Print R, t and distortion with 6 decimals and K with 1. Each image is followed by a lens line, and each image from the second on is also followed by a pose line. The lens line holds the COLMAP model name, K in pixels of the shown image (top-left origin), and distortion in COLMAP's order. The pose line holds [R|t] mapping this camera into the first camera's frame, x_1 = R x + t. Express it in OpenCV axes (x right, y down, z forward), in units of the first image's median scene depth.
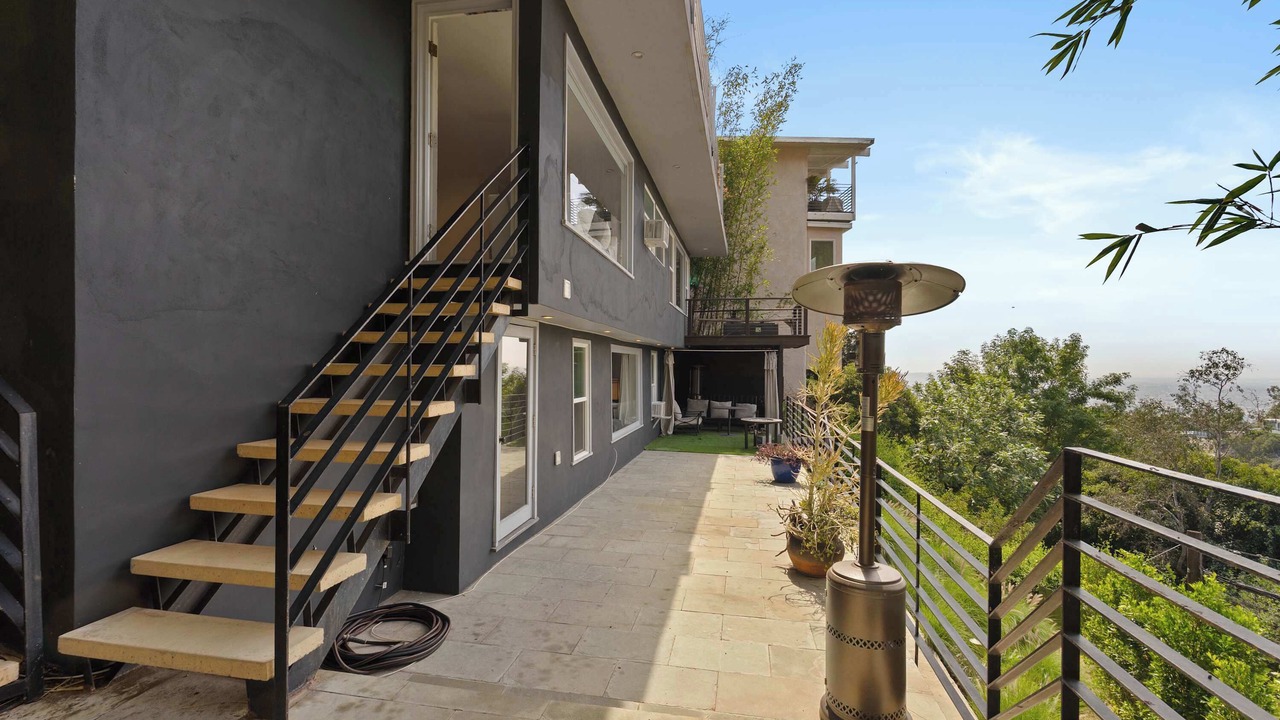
lens RADIAL K [[581.5, 0, 633.6], [0, 581.5, 362.4], [0, 0, 1]] dist [0.000313, 0.000533]
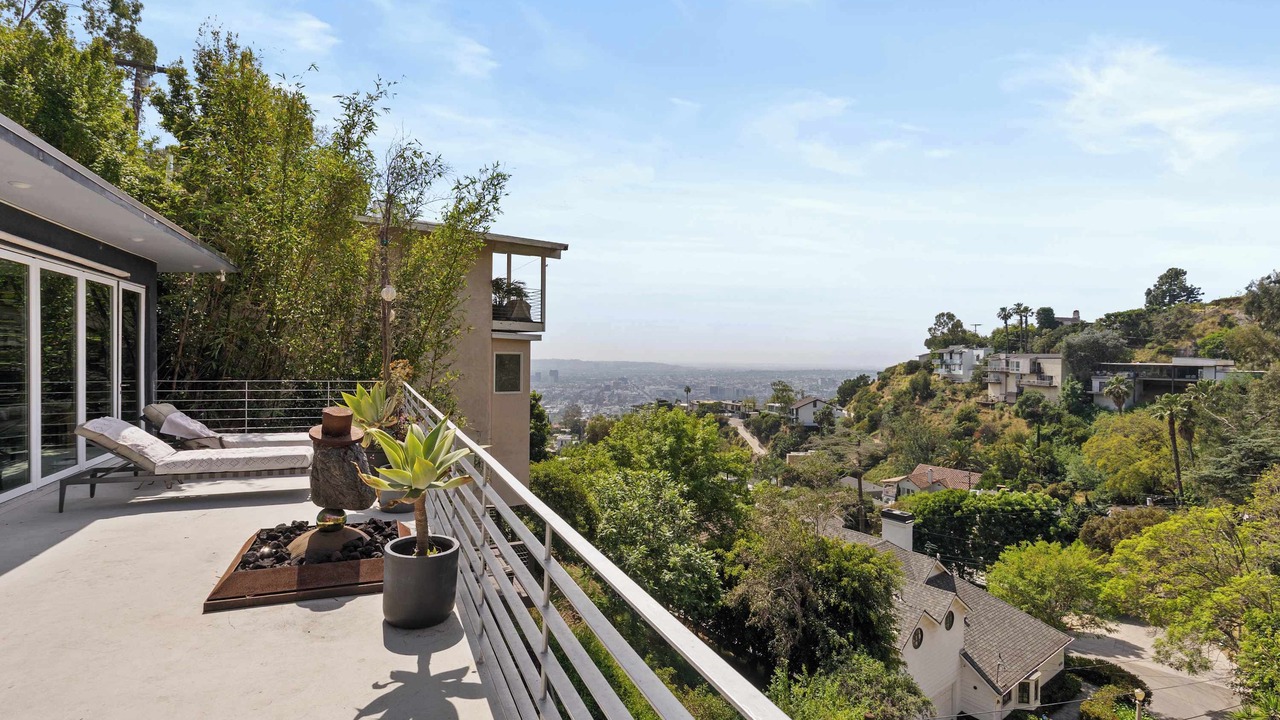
lens RADIAL K [[581.5, 0, 633.6], [0, 581.5, 362.4], [0, 0, 1]] dist [0.000313, 0.000533]
pose [[0.820516, -0.003360, 0.571613, -0.005110], [-0.006354, 0.999867, 0.014999, -0.213706], [-0.571588, -0.015939, 0.820386, 0.216012]]
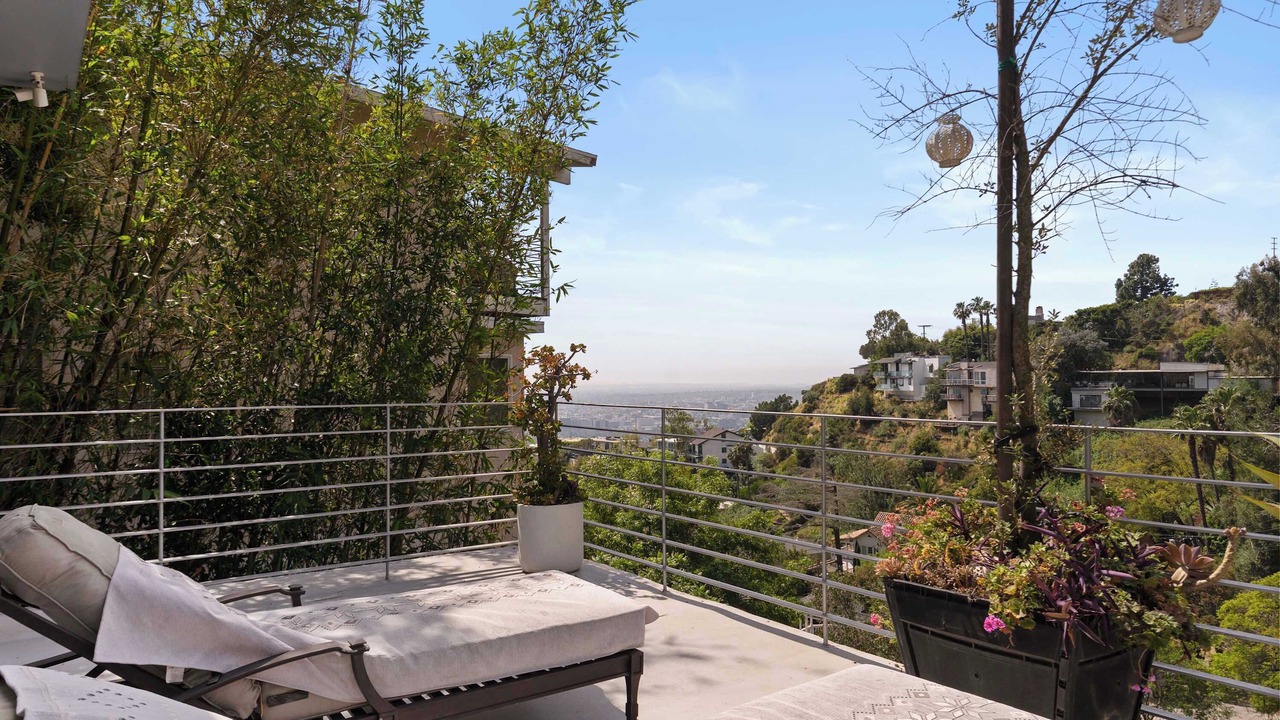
lens RADIAL K [[815.8, 0, 624.6], [0, 815.8, 366.3], [0, 0, 1]] dist [0.000179, -0.000737]
pose [[0.676692, -0.004651, 0.736252, -0.059880], [0.015155, 0.999856, -0.007613, -0.199269], [-0.736110, 0.016310, 0.676665, 0.518298]]
